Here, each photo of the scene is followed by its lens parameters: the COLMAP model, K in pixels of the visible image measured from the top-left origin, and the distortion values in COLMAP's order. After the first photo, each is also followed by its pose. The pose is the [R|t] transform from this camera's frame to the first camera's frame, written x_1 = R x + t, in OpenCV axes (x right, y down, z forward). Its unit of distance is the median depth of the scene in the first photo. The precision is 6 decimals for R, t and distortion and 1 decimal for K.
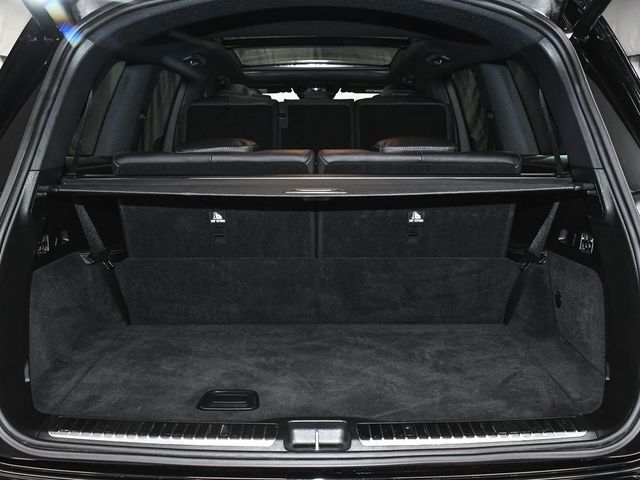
lens RADIAL K [[615.3, 0, 320.0], [0, 615.3, 240.0], [0, 0, 1]] dist [-0.009742, -0.003055]
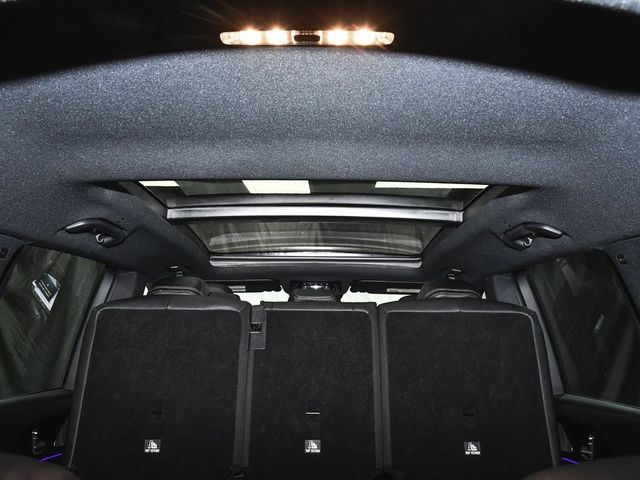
lens RADIAL K [[615.3, 0, 320.0], [0, 615.3, 240.0], [0, 0, 1]] dist [-0.009742, -0.003055]
pose [[0.999929, 0.010585, -0.005434, 0.001677], [-0.011763, 0.948064, -0.317861, -0.082781], [0.001788, 0.317903, 0.948122, 0.357155]]
